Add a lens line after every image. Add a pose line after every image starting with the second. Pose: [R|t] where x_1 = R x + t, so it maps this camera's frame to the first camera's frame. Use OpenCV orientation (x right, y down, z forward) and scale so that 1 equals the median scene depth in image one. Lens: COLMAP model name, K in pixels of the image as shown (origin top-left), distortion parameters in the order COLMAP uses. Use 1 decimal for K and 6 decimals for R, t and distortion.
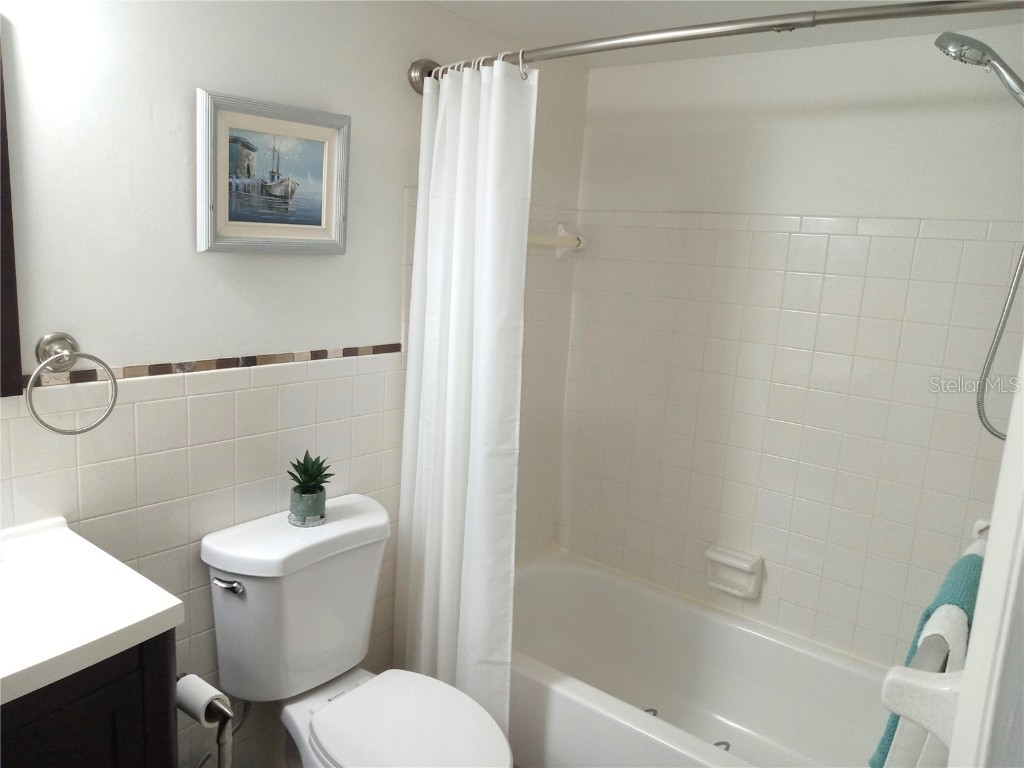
lens RADIAL K [[770.3, 0, 517.1], [0, 770.3, 387.0], [0, 0, 1]] dist [0.054324, -0.087086]
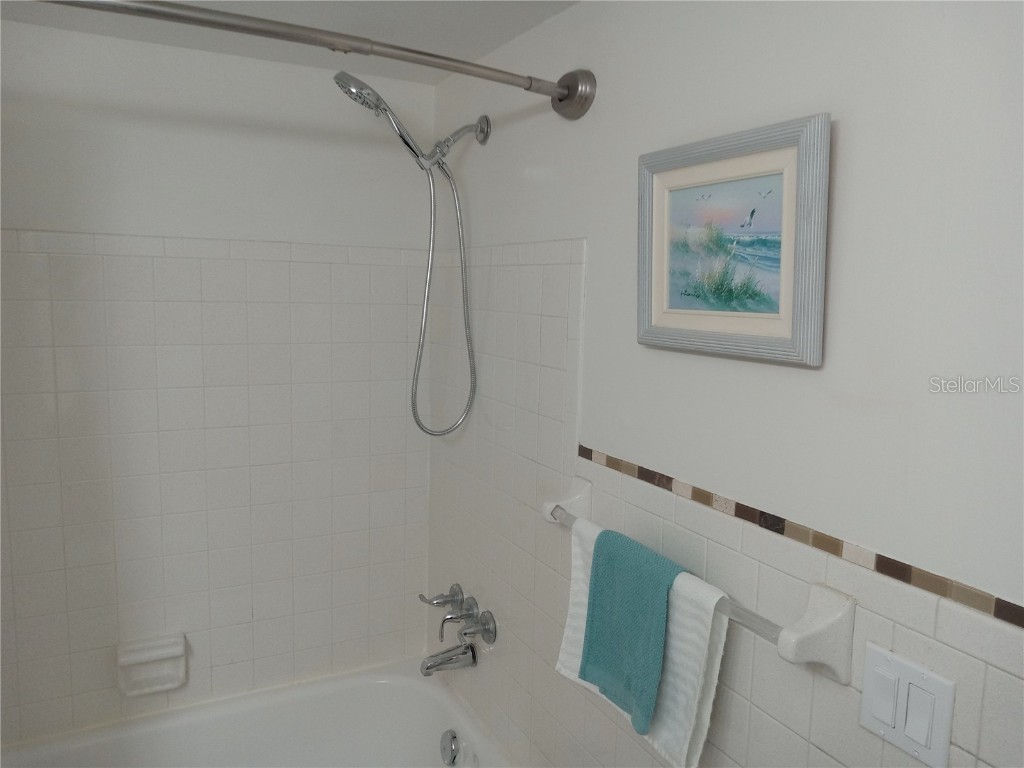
lens RADIAL K [[770.3, 0, 517.1], [0, 770.3, 387.0], [0, 0, 1]] dist [0.054324, -0.087086]
pose [[0.362599, -0.172932, 0.915760, -0.303003], [0.172747, 0.978076, 0.116300, -0.085681], [-0.915795, 0.116024, 0.384523, 0.308453]]
